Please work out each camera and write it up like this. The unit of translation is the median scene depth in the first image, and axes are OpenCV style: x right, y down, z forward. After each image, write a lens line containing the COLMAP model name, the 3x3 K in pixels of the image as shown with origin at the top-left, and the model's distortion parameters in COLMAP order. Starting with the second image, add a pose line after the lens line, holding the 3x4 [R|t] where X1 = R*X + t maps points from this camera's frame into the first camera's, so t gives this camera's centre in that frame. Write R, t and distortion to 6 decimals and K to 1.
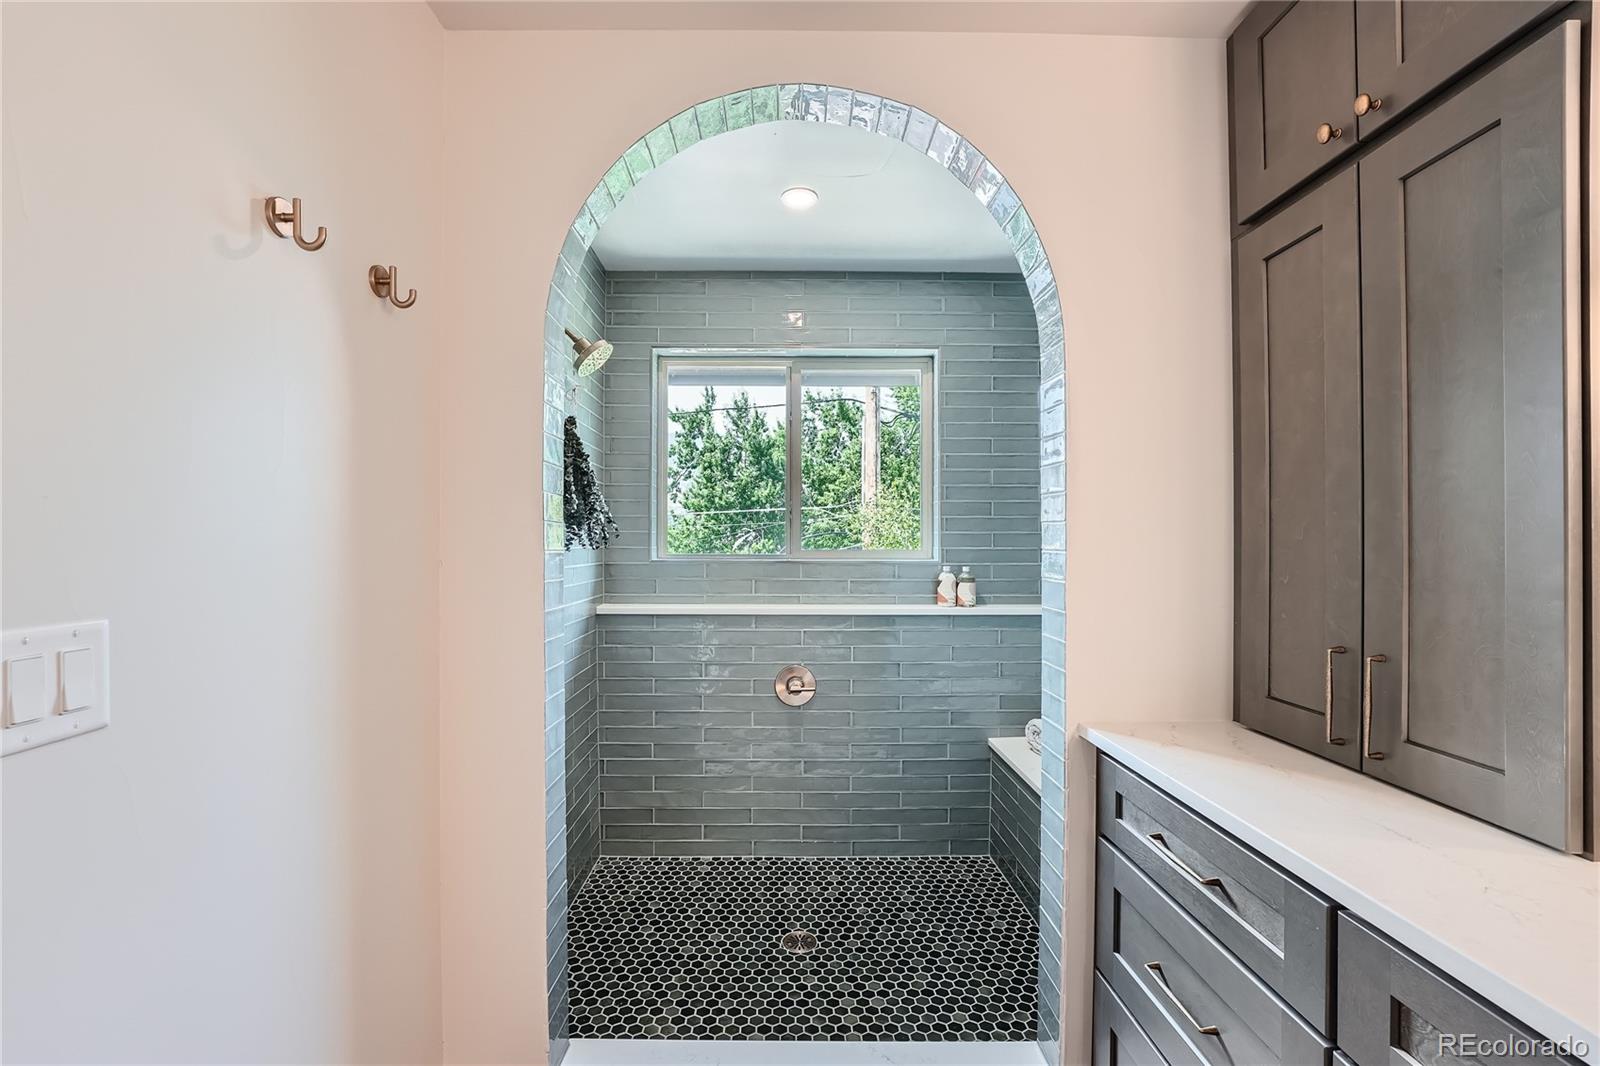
lens RADIAL K [[682.1, 0, 800.0], [0, 682.1, 533.0], [0, 0, 1]] dist [-0.014631, 0.000157]
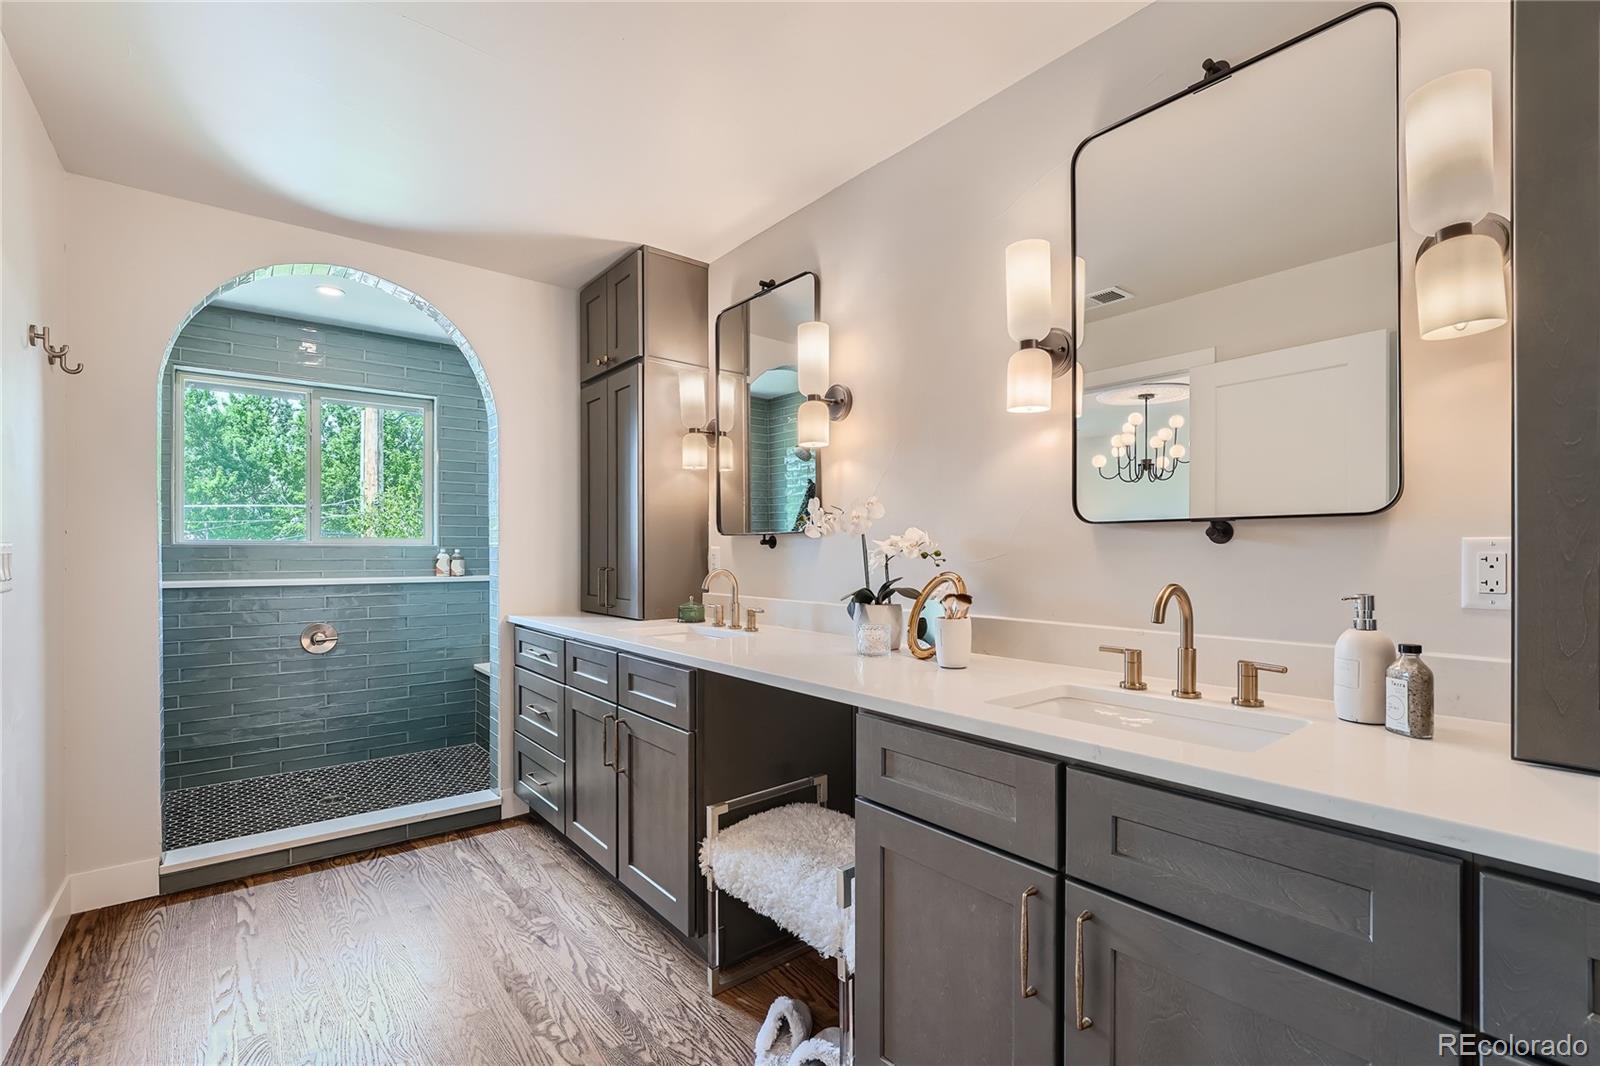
lens RADIAL K [[704.8, 0, 801.6], [0, 704.8, 555.5], [0, 0, 1]] dist [-0.019700, -0.000465]
pose [[0.790046, -0.006373, 0.613014, -0.092121], [-0.007618, 0.999767, 0.020211, 0.026098], [-0.613000, -0.020638, 0.789813, -0.618287]]
